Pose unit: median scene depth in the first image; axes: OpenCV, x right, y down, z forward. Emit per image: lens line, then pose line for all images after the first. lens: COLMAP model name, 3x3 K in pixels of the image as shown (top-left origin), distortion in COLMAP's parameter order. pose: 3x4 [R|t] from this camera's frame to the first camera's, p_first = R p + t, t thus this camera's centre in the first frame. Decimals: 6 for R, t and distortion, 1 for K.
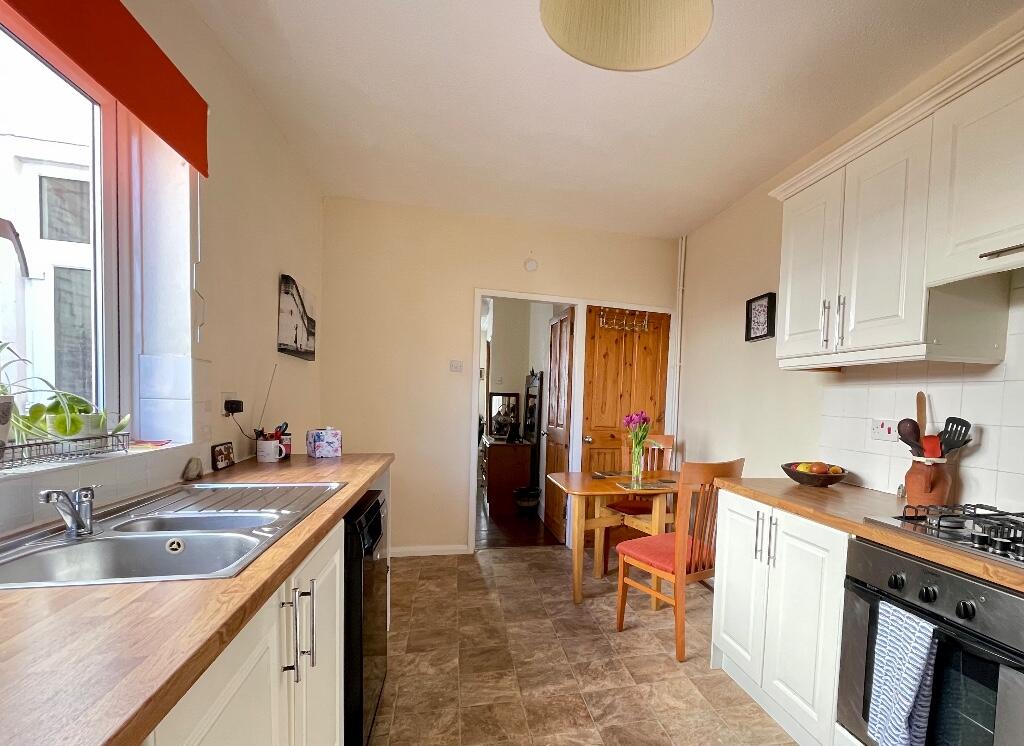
lens RADIAL K [[525.8, 0, 586.7], [0, 525.8, 429.4], [0, 0, 1]] dist [0.000800, -0.000059]
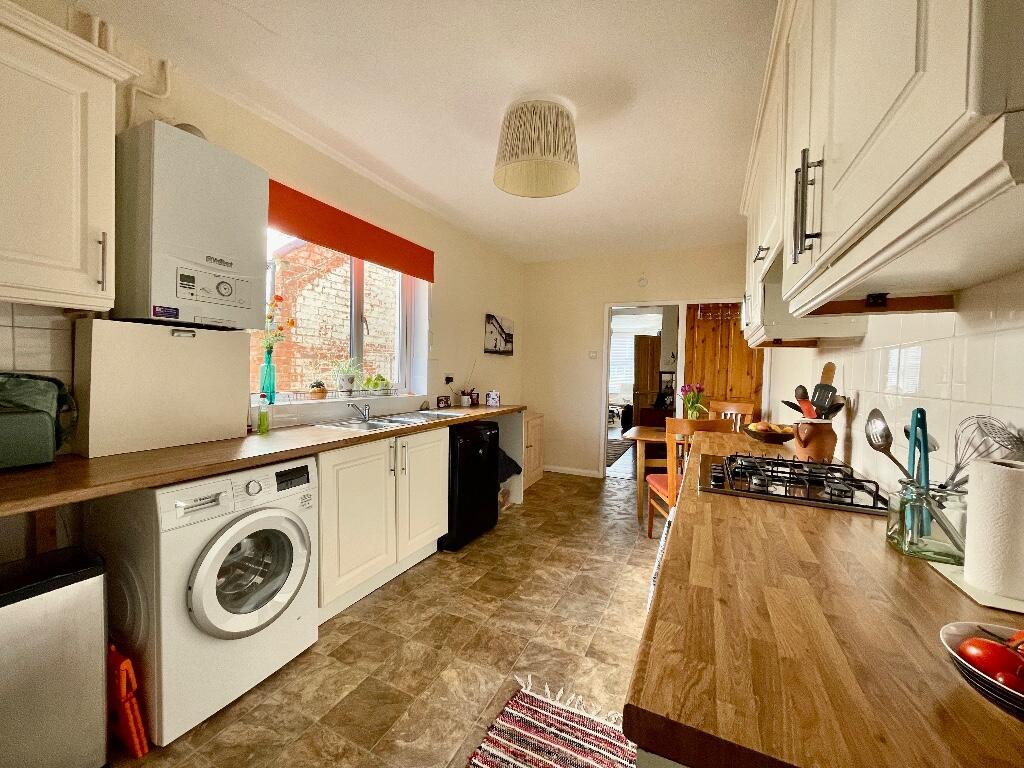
lens RADIAL K [[414.6, 0, 505.8], [0, 414.6, 379.5], [0, 0, 1]] dist [-0.000368, -0.000054]
pose [[0.741919, -0.006721, -0.670456, 0.356822], [-0.030366, 0.998587, -0.043614, 0.013140], [0.669801, 0.052717, 0.740667, -0.070842]]
